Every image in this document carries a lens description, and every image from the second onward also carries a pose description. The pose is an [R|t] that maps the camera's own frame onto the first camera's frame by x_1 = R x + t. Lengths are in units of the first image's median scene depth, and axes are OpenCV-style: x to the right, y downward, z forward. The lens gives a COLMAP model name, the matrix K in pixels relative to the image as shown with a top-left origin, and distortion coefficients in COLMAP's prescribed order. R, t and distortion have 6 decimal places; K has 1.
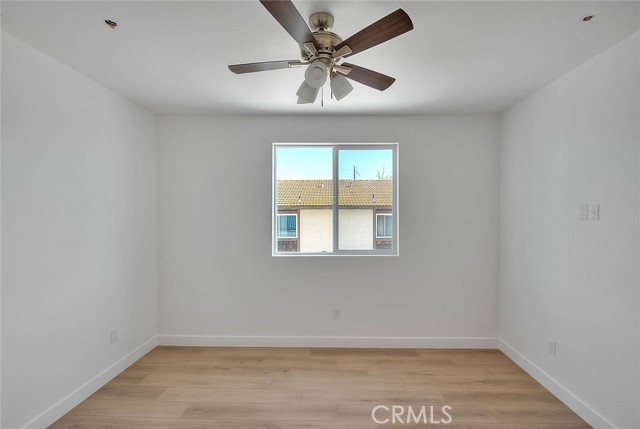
lens RADIAL K [[299.5, 0, 327.9], [0, 299.5, 215.6], [0, 0, 1]] dist [-0.000368, -0.001064]
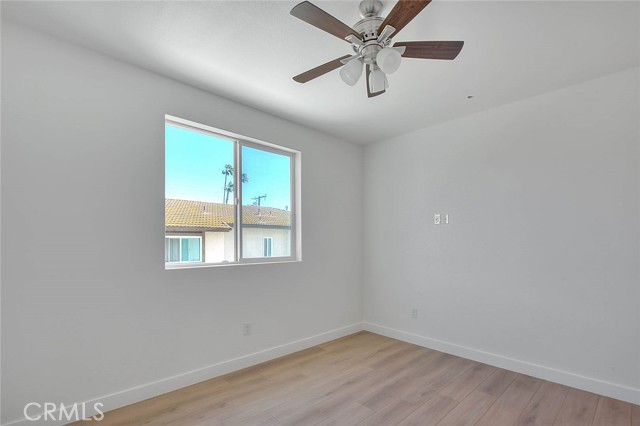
lens RADIAL K [[299.5, 0, 332.8], [0, 299.5, 242.7], [0, 0, 1]] dist [-0.000368, -0.001064]
pose [[0.700996, 0.000300, 0.713165, -0.467016], [0.005122, 0.999972, -0.005456, 0.084028], [-0.713147, 0.007477, 0.700975, 0.211374]]
